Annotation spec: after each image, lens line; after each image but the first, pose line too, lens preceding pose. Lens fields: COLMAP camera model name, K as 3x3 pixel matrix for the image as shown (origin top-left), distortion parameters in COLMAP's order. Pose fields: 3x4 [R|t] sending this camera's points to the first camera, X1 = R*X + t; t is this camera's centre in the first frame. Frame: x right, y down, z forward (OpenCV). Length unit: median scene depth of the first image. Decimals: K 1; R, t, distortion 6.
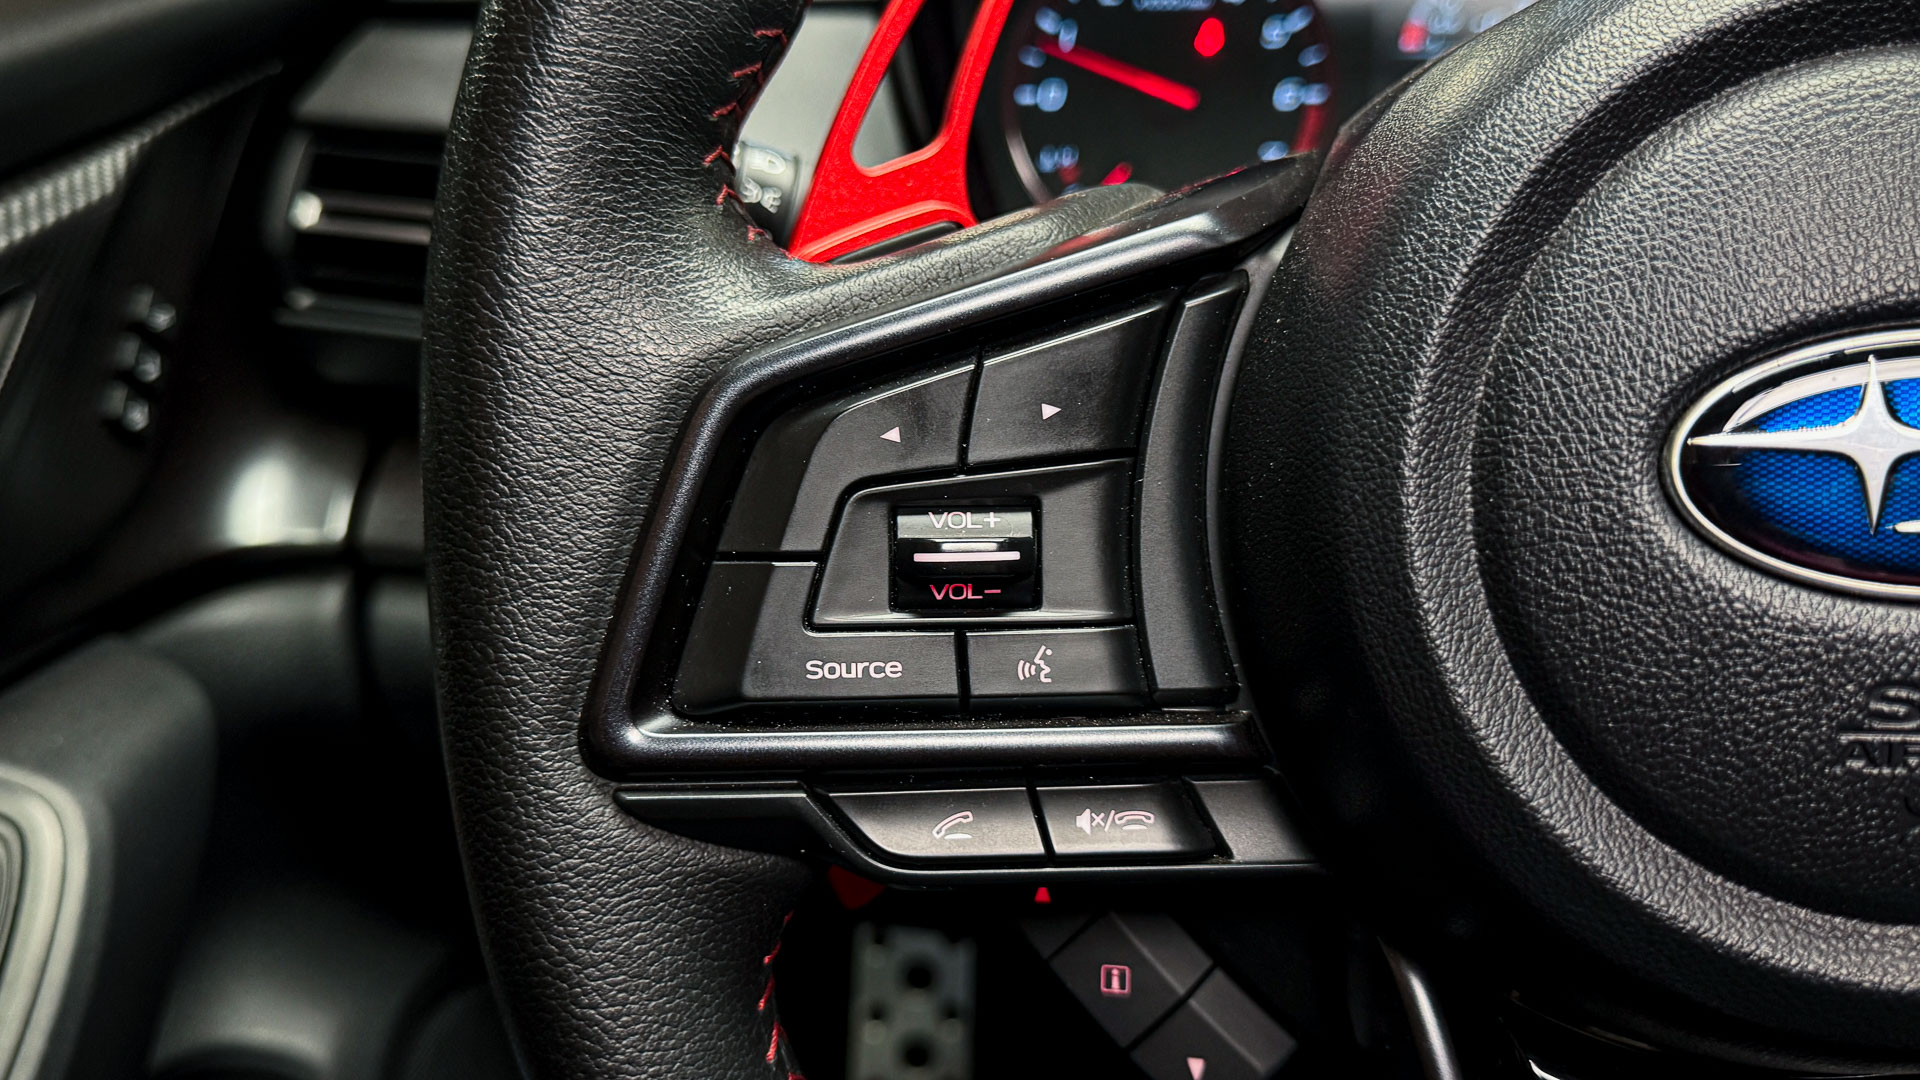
lens RADIAL K [[1650.9, 0, 965.8], [0, 1650.9, 528.2], [0, 0, 1]] dist [0.144743, -0.275048]
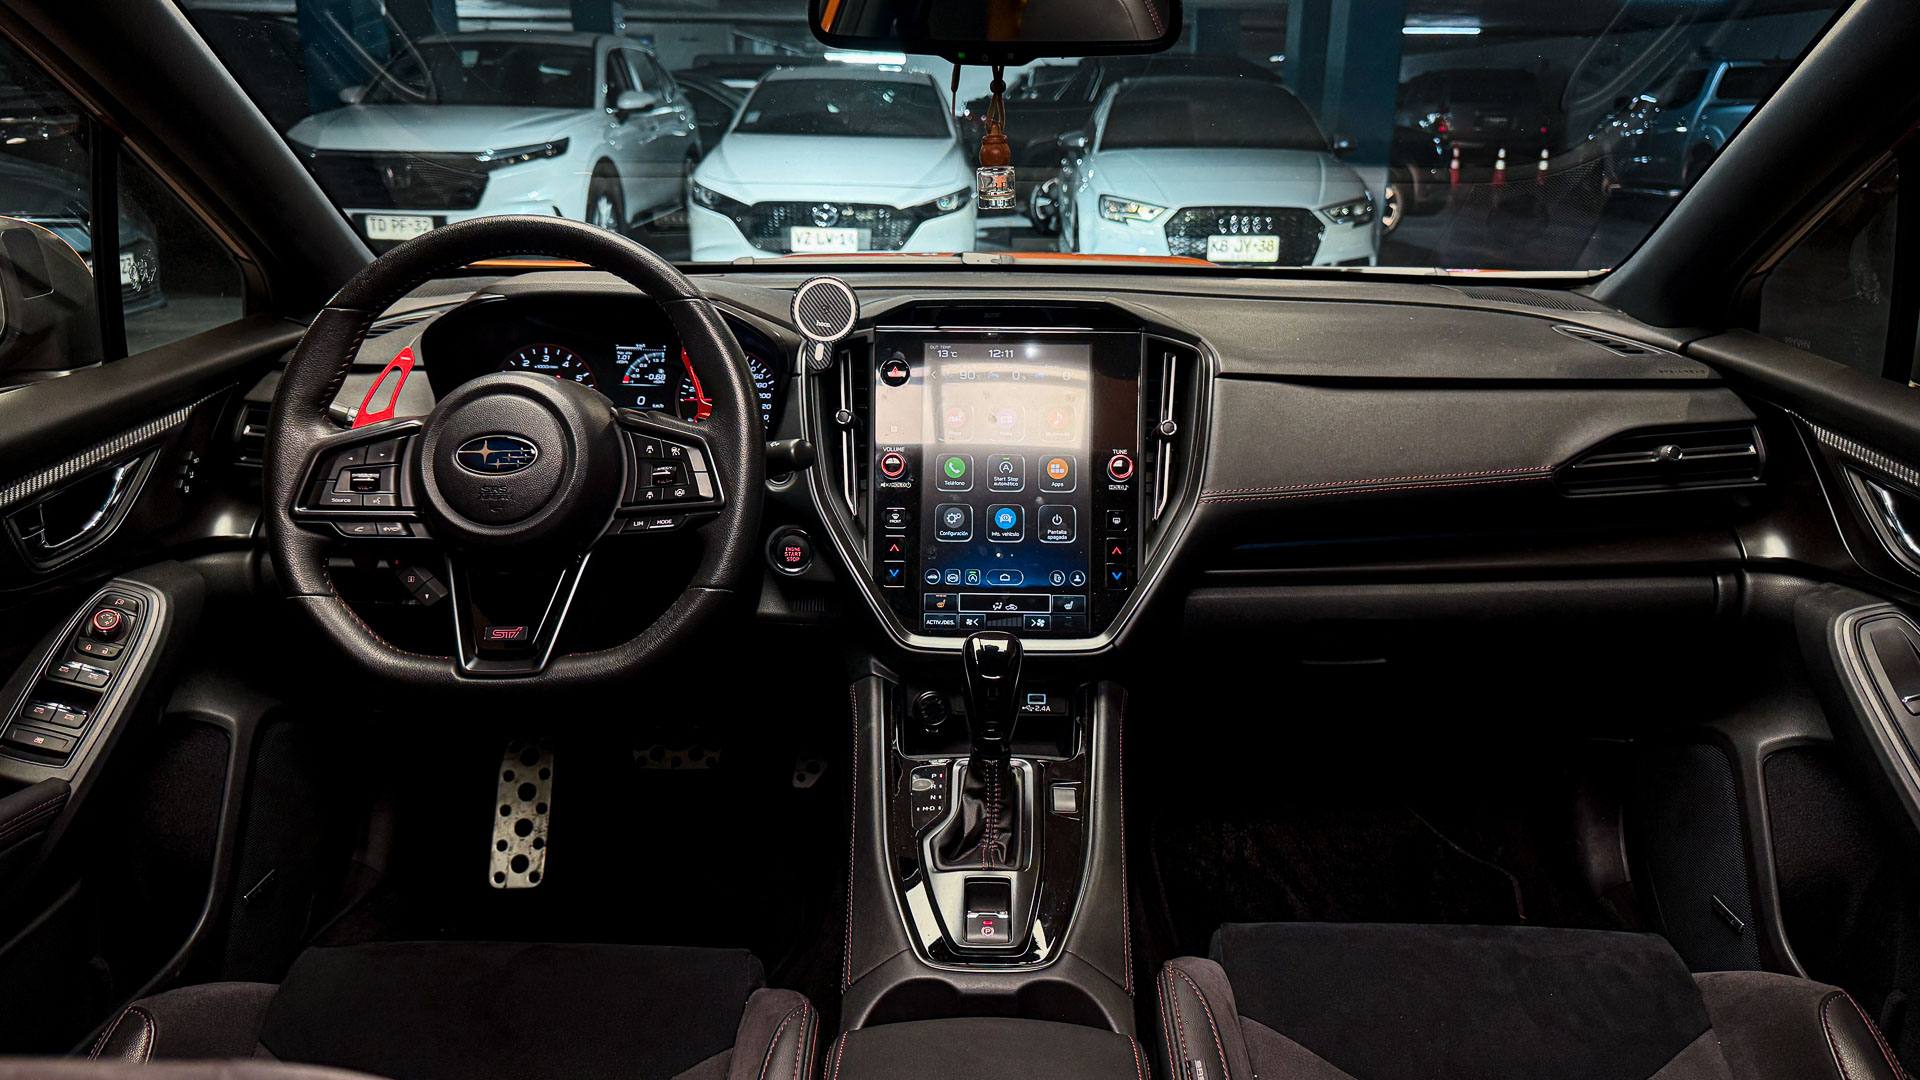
lens RADIAL K [[1353.5, 0, 965.9], [0, 1353.5, 553.1], [0, 0, 1]] dist [0.114089, -0.201318]
pose [[0.994437, 0.000727, 0.105335, 1.488004], [0.013152, 0.991294, -0.131006, 0.870687], [-0.104513, 0.131662, 0.985770, -3.620310]]
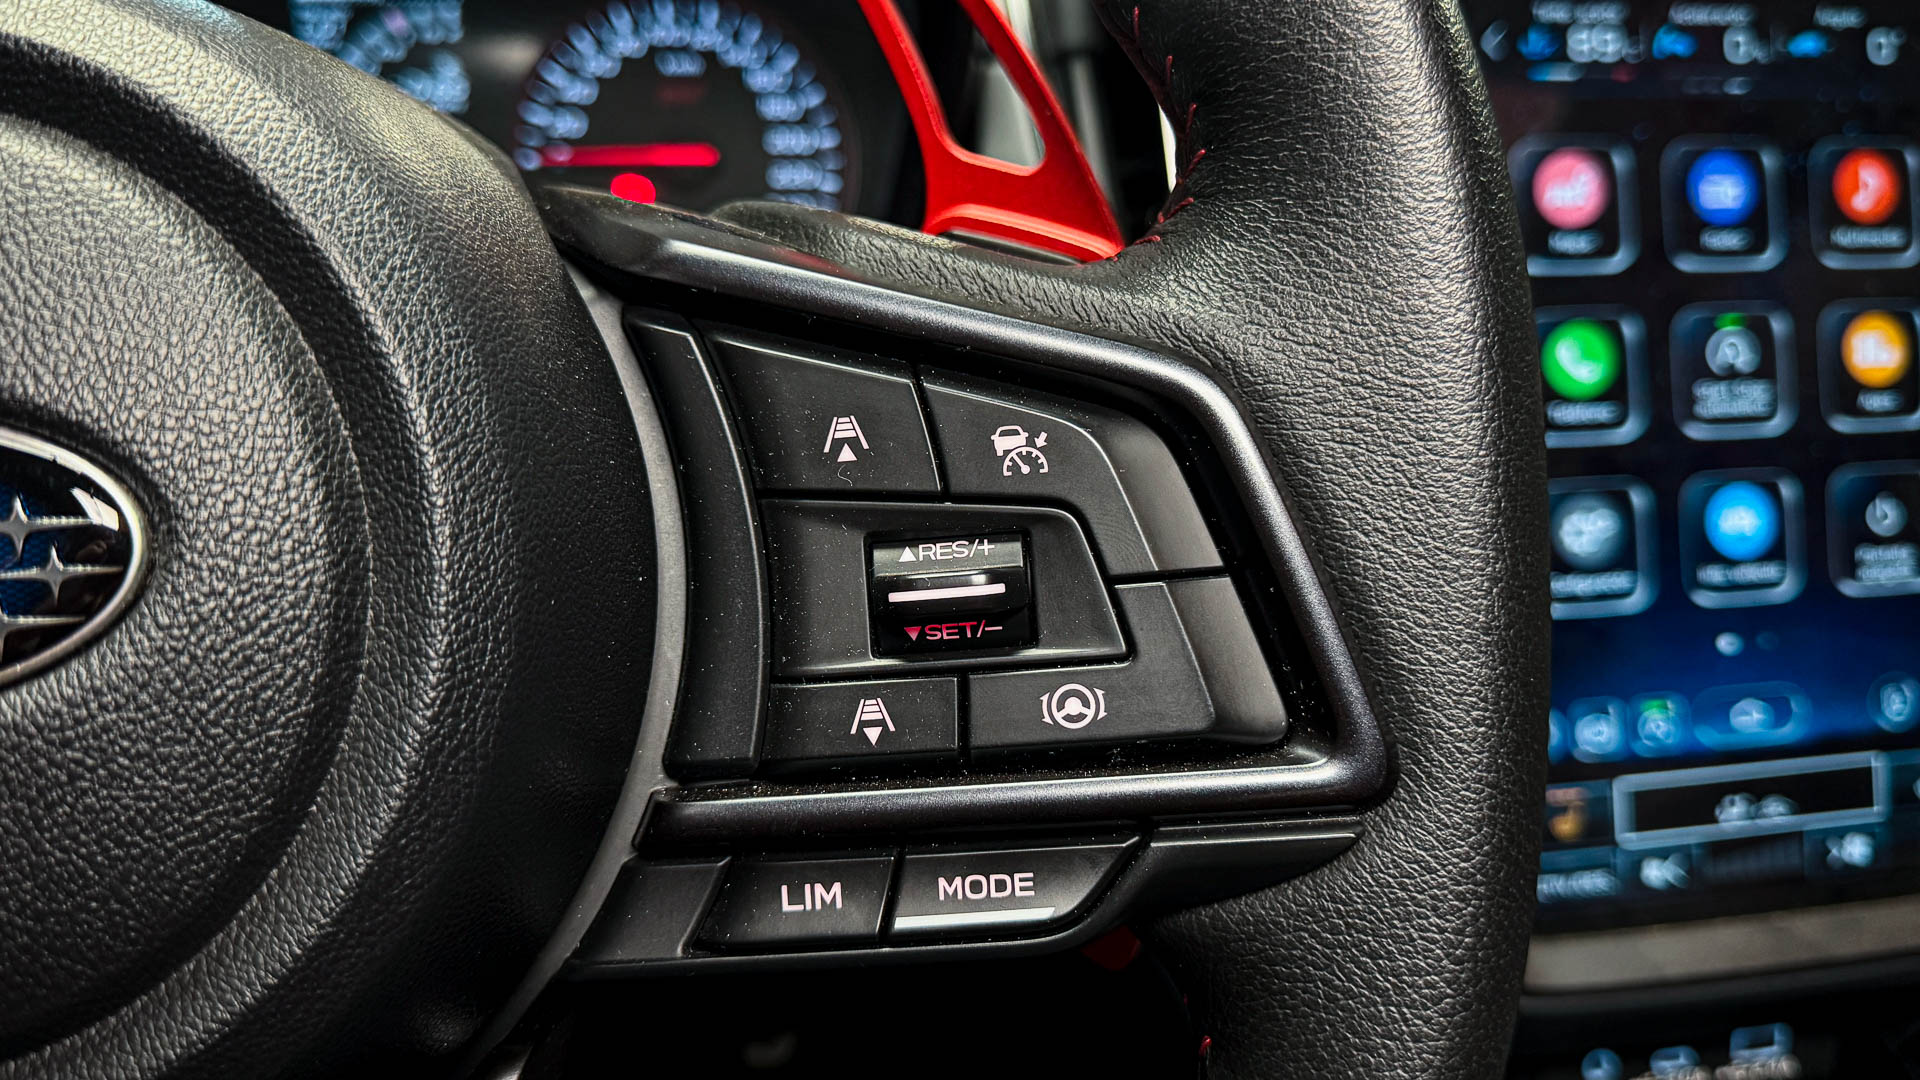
lens RADIAL K [[1640.0, 0, 960.0], [0, 1640.0, 540.0], [0, 0, 1]] dist [0.047666, -0.164748]
pose [[0.949868, -0.079923, 0.302262, 0.713764], [0.087600, 0.996085, -0.011904, 0.000553], [-0.300127, 0.037785, 0.953150, 0.003343]]
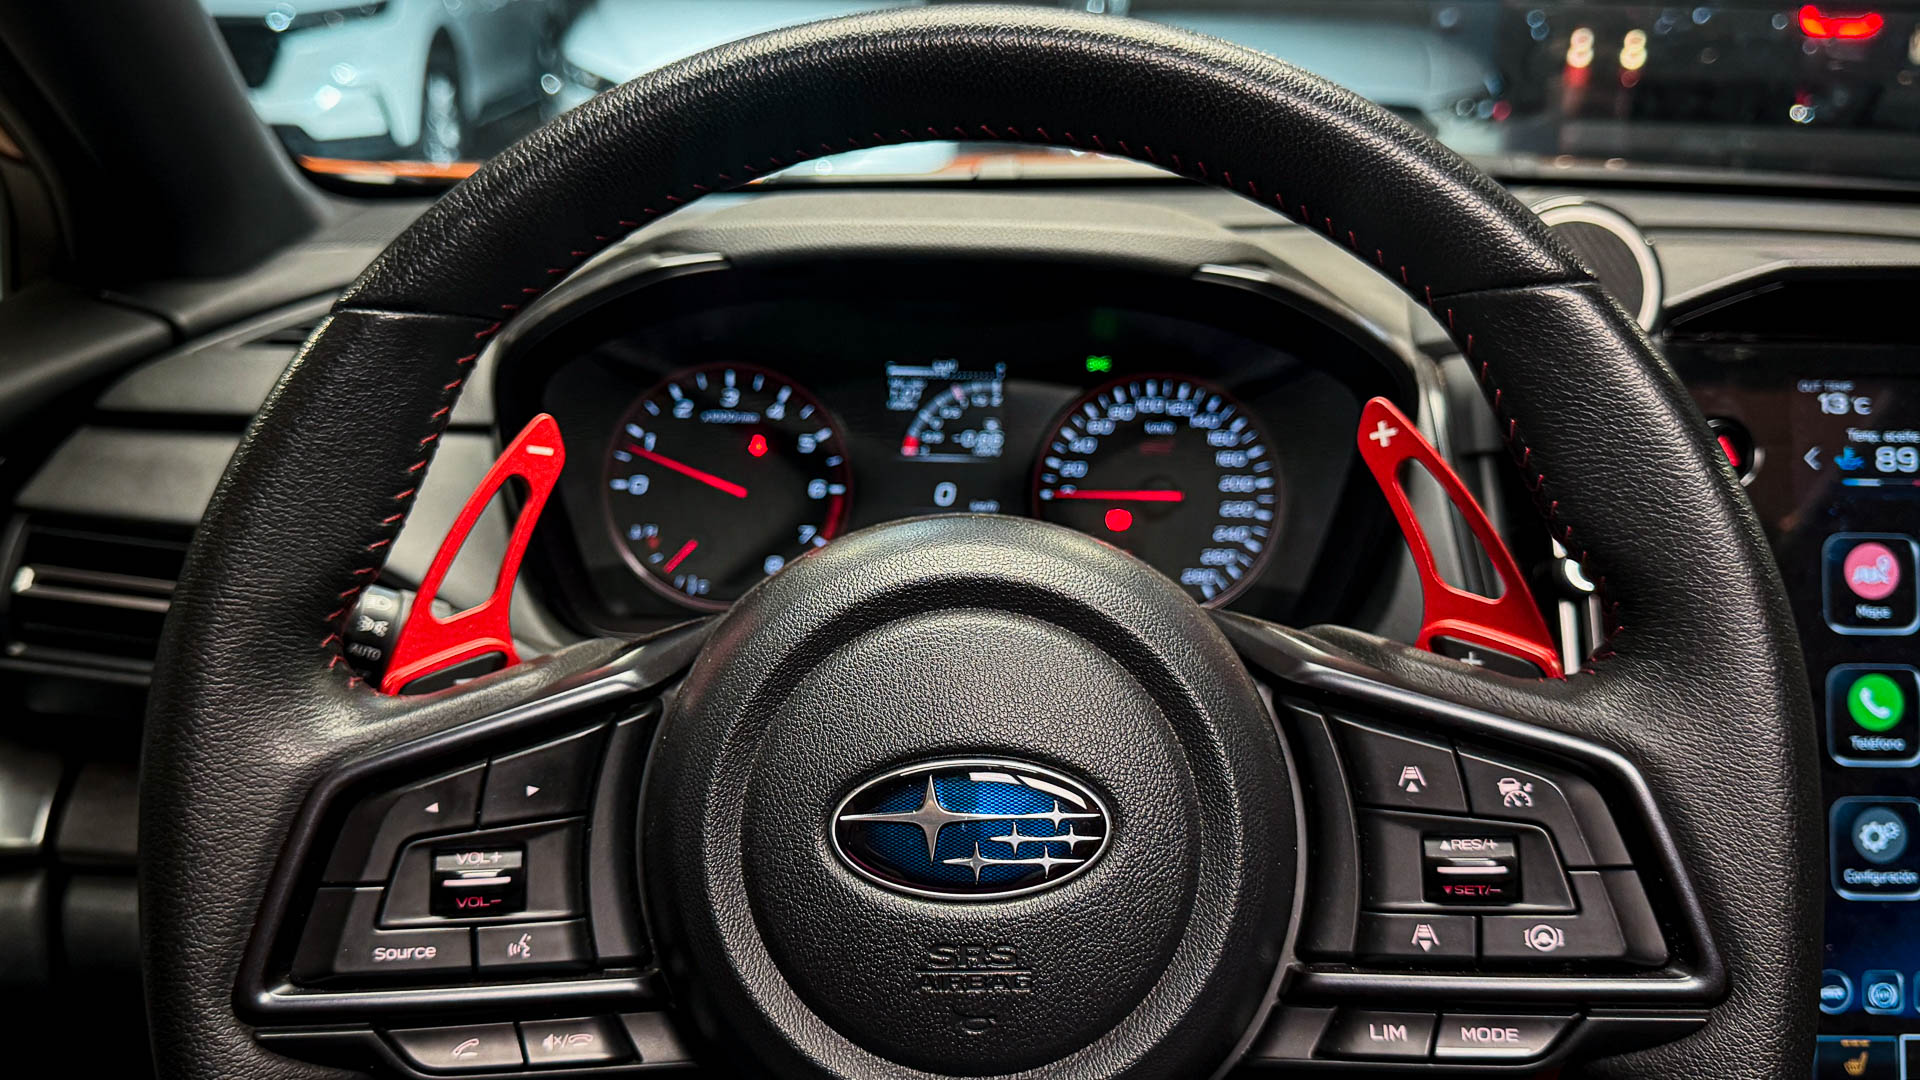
lens RADIAL K [[1711.5, 0, 902.1], [0, 1711.5, 561.0], [0, 0, 1]] dist [0.127470, -0.299704]
pose [[0.991443, 0.001745, 0.130531, 0.194109], [0.014322, 0.992421, -0.122049, -0.083049], [-0.129755, 0.122874, 0.983903, -0.796439]]
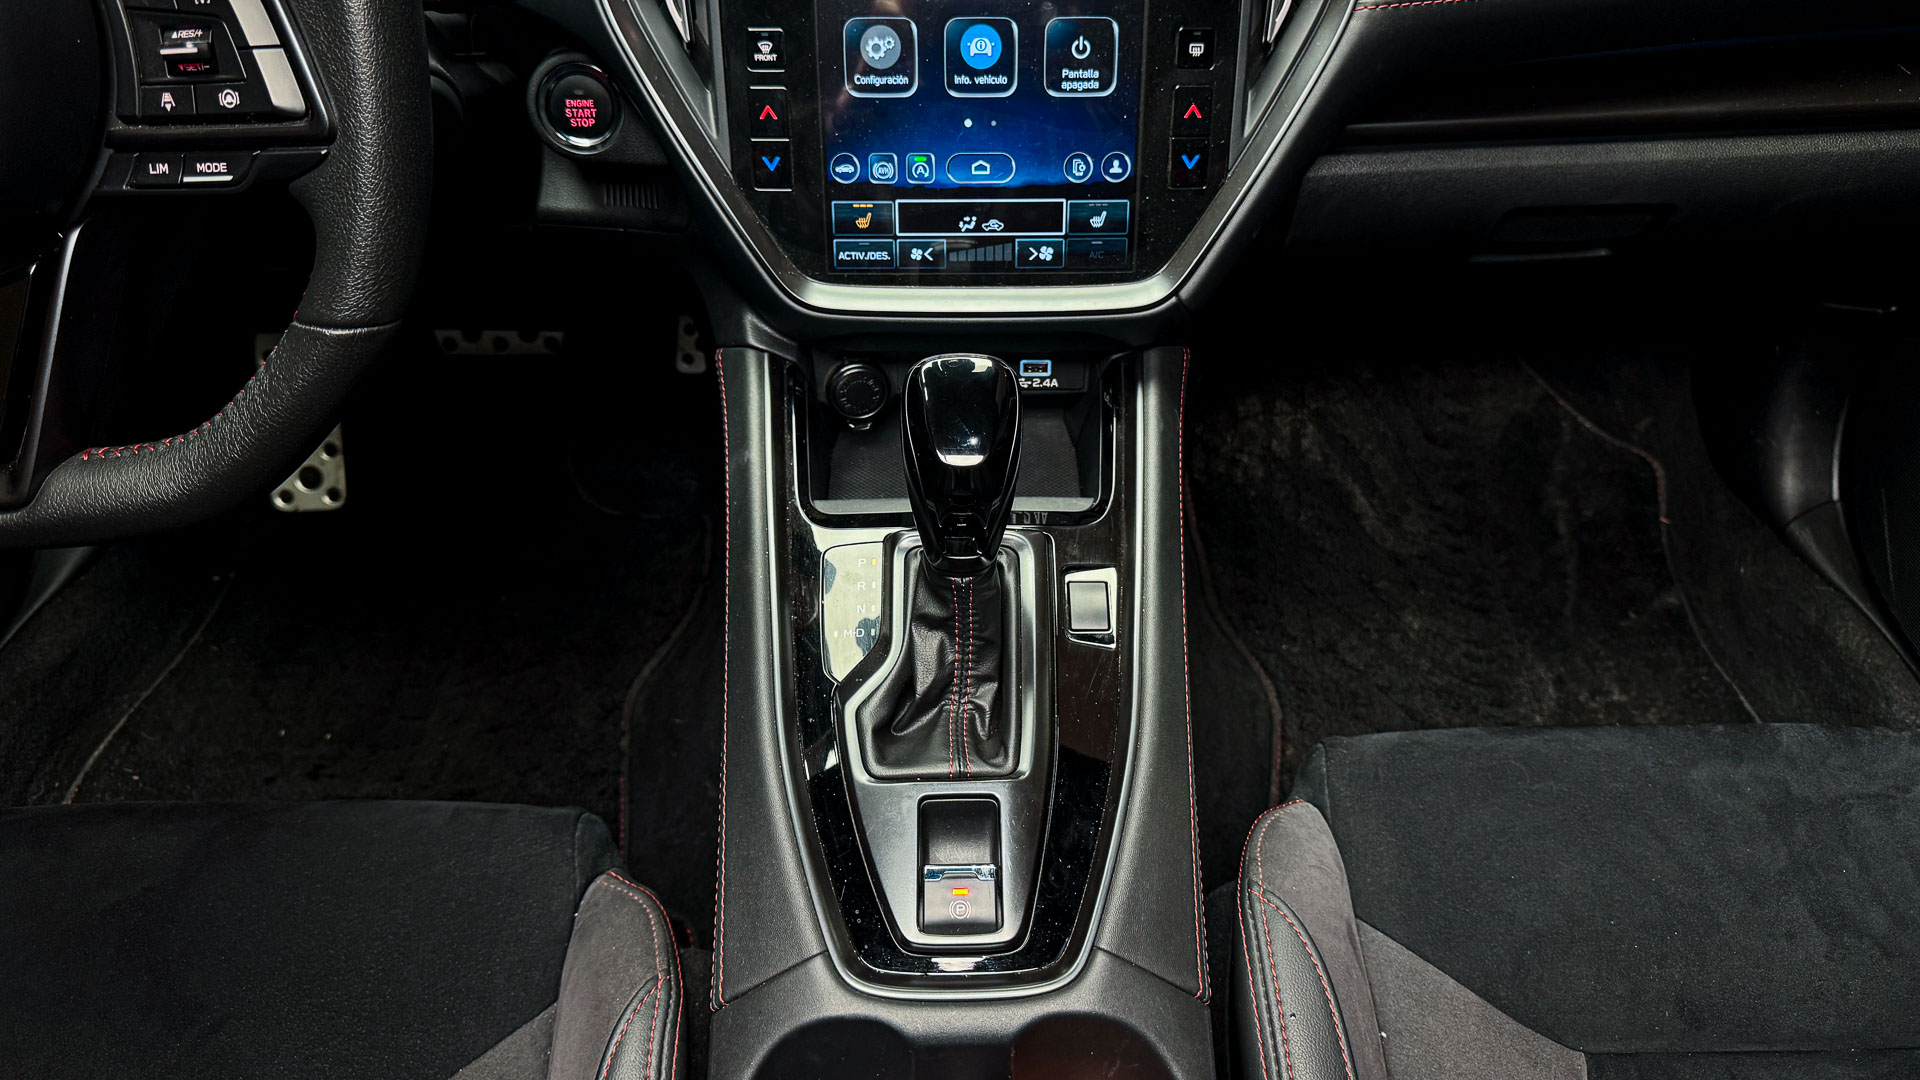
lens RADIAL K [[1353.5, 0, 965.9], [0, 1353.5, 553.1], [0, 0, 1]] dist [0.114089, -0.201318]
pose [[0.990814, -0.072196, 0.114343, 1.784091], [0.029505, 0.940603, 0.338224, 0.062781], [-0.131970, -0.331744, 0.934093, -1.321984]]
